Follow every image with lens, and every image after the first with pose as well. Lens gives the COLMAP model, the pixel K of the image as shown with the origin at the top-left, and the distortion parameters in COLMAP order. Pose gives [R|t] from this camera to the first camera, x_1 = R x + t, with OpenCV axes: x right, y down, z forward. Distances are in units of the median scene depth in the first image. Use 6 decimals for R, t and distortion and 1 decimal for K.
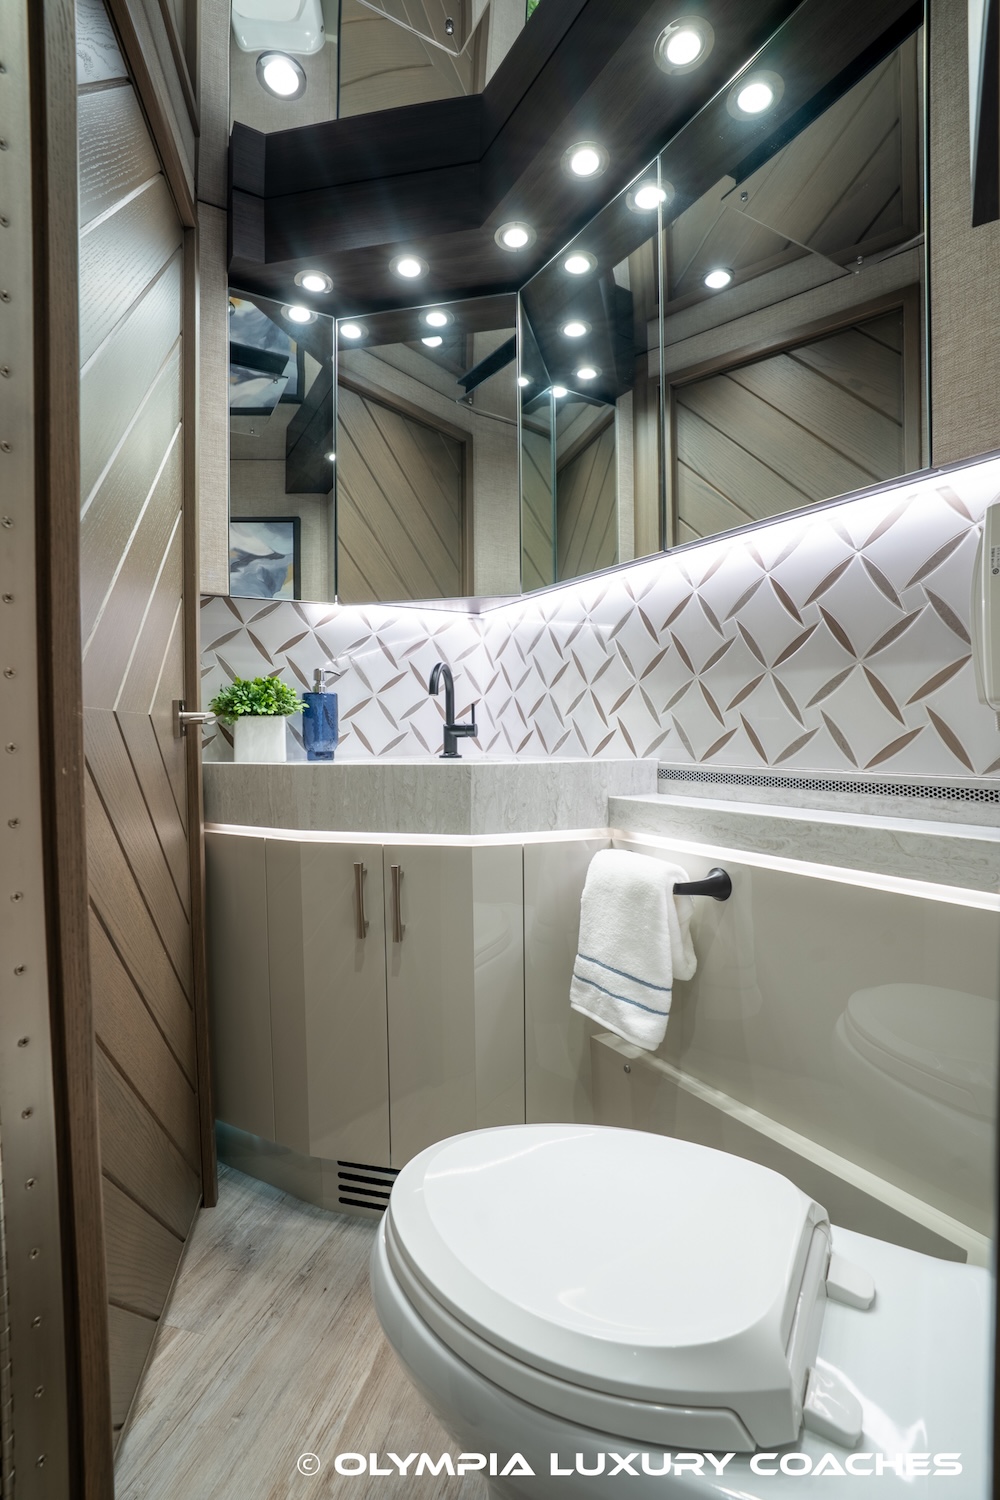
lens RADIAL K [[694.9, 0, 509.3], [0, 694.9, 751.2], [0, 0, 1]] dist [-0.073096, 0.028478]
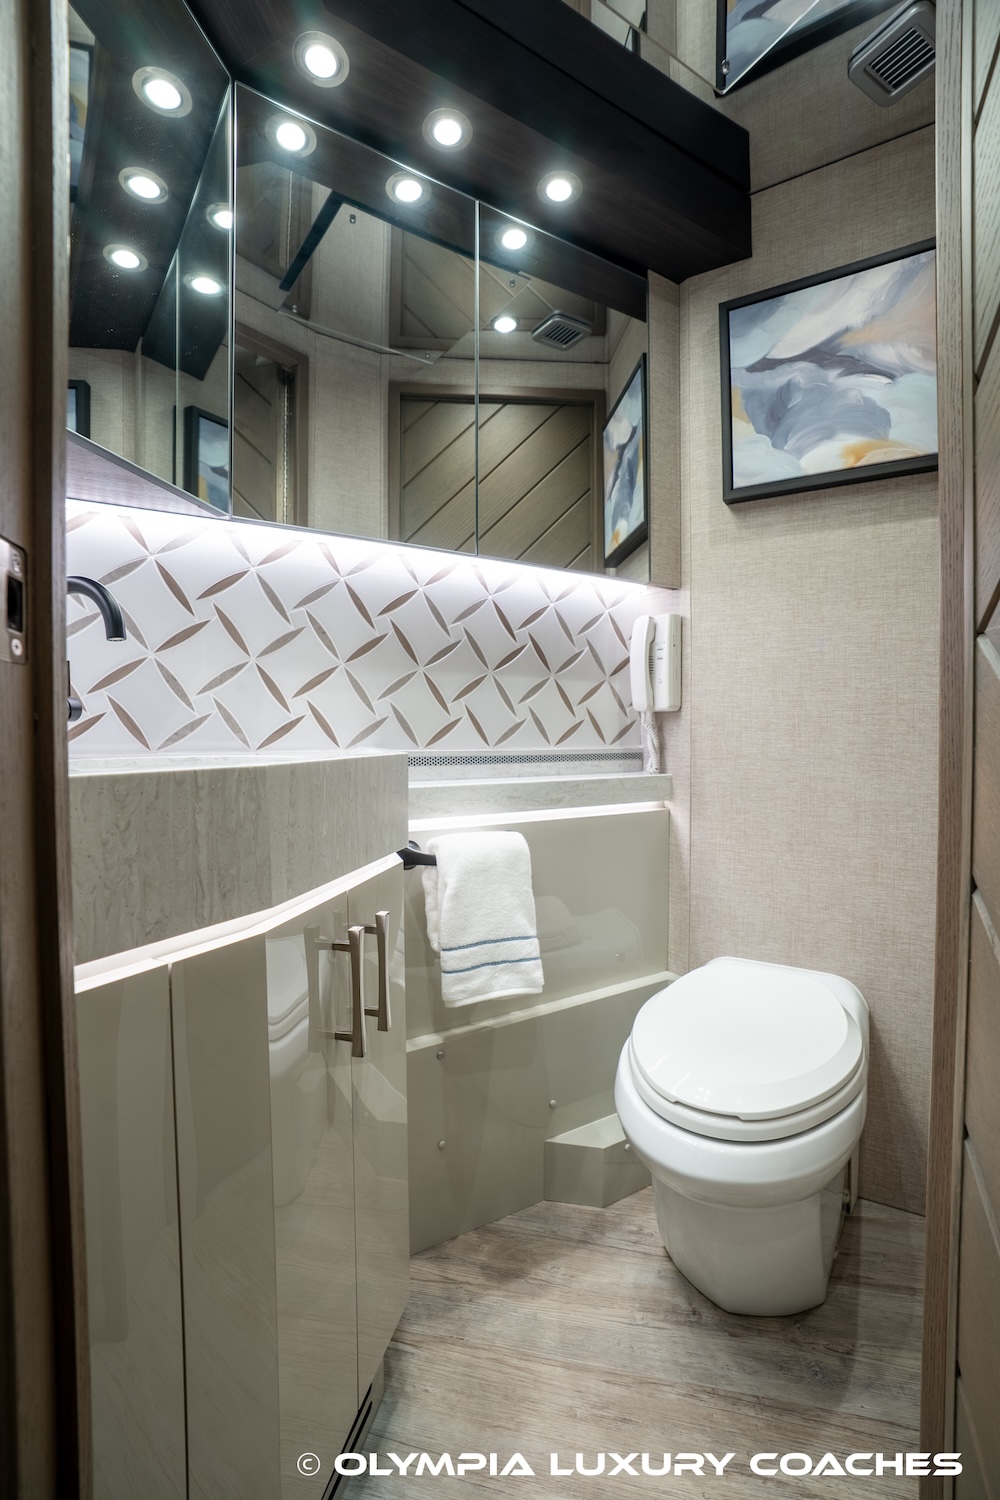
lens RADIAL K [[694.9, 0, 509.3], [0, 694.9, 751.2], [0, 0, 1]] dist [-0.073096, 0.028478]
pose [[-0.025713, -0.014634, 0.999562, -0.881751], [0.031164, 0.999395, 0.015434, 0.009013], [-0.999183, 0.031547, -0.025241, 0.973921]]
